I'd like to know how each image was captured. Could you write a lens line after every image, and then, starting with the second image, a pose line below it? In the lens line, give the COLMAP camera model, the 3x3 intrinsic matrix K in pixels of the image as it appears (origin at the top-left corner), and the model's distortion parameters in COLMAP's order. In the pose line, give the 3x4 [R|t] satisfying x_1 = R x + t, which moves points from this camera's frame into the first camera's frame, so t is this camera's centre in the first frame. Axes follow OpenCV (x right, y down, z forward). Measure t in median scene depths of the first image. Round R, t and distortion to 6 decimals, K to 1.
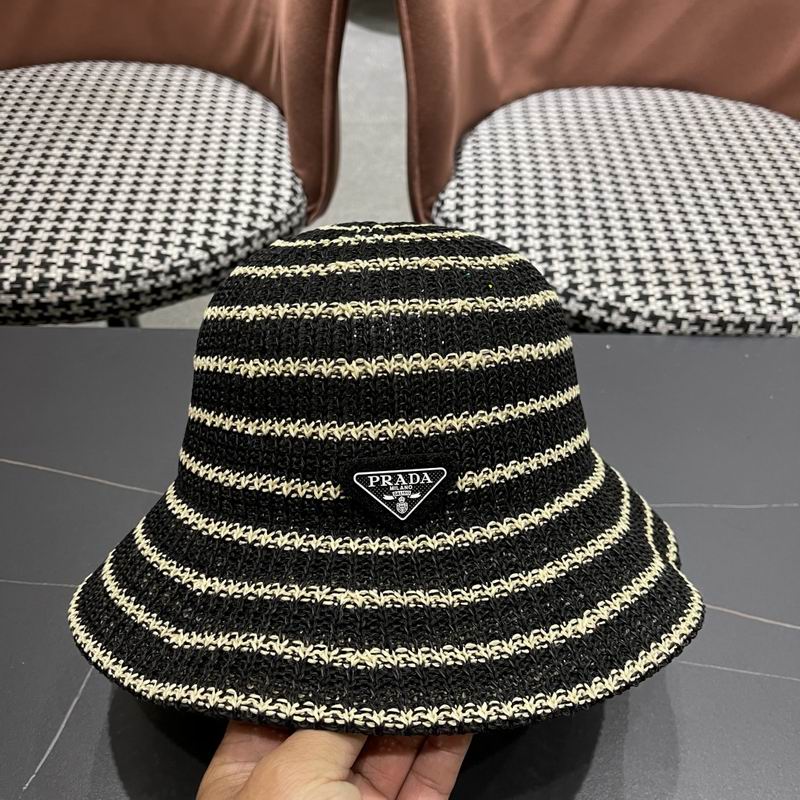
lens RADIAL K [[832.5, 0, 396.2], [0, 832.5, 403.2], [0, 0, 1]] dist [0.013181, 0.000000]
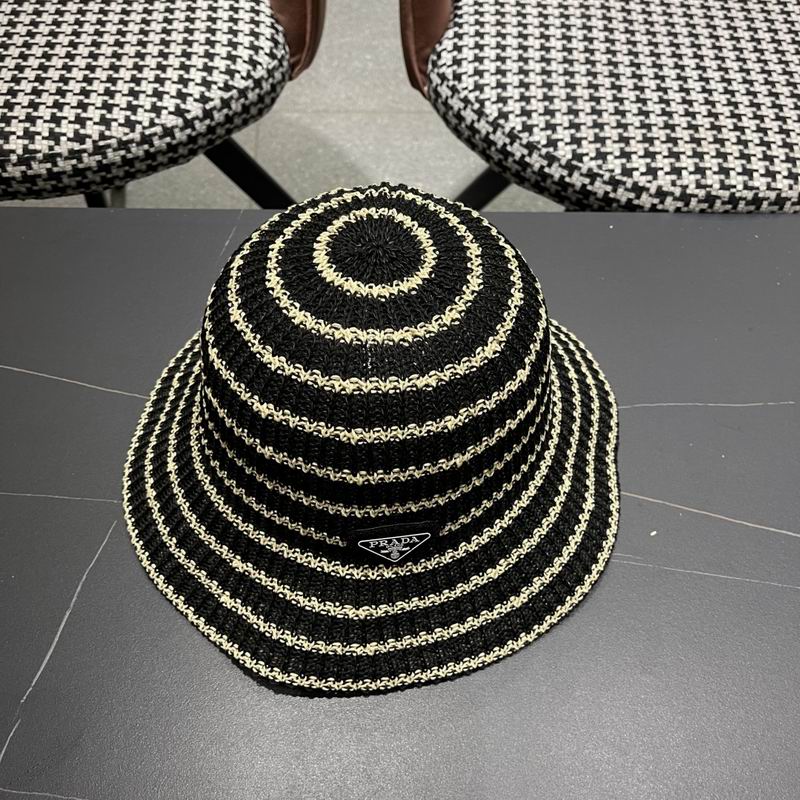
lens RADIAL K [[832.5, 0, 414.4], [0, 832.5, 407.9], [0, 0, 1]] dist [0.013181, 0.000000]
pose [[0.999907, -0.006757, 0.011828, 0.017193], [0.004127, 0.977762, 0.209677, -0.061662], [-0.012982, -0.209609, 0.977699, 0.032907]]
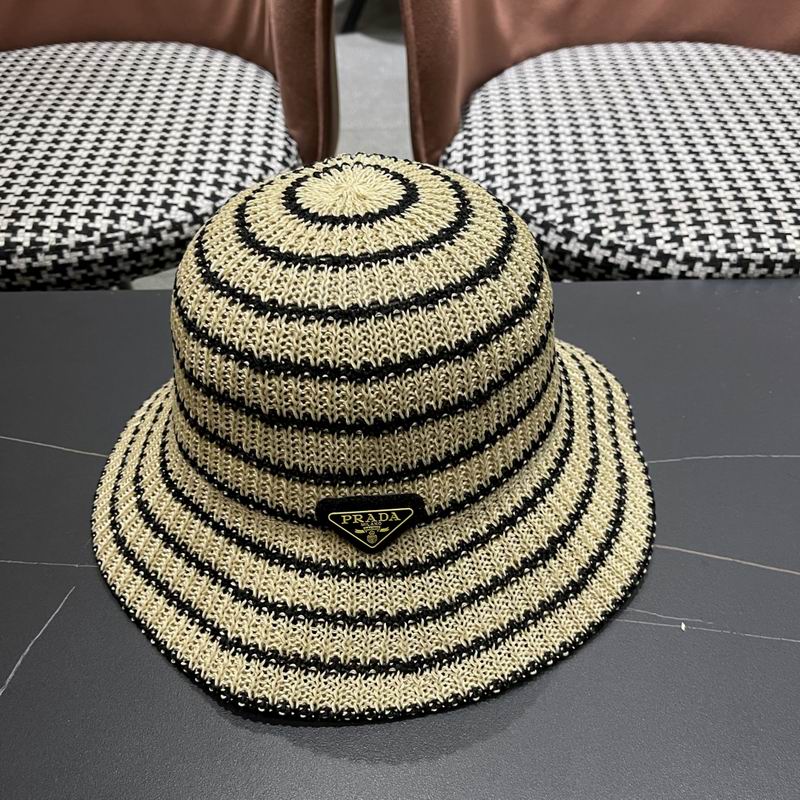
lens RADIAL K [[832.5, 0, 399.2], [0, 832.5, 394.6], [0, 0, 1]] dist [0.013181, 0.000000]
pose [[0.998918, -0.030403, -0.035202, 0.027777], [0.028598, 0.998305, -0.050689, 0.071600], [0.036684, 0.049627, 0.998094, 0.110194]]
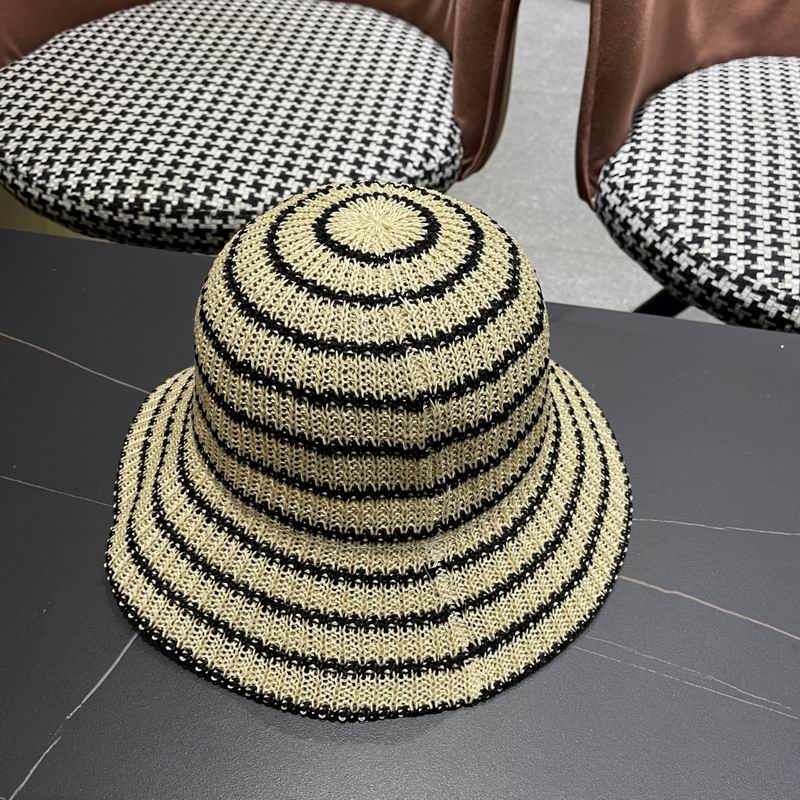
lens RADIAL K [[832.5, 0, 395.3], [0, 832.5, 408.0], [0, 0, 1]] dist [0.013181, 0.000000]
pose [[0.975892, 0.140830, -0.166741, 0.015577], [-0.135909, 0.989888, 0.040621, 0.013449], [0.170775, -0.016981, 0.985164, 0.075522]]
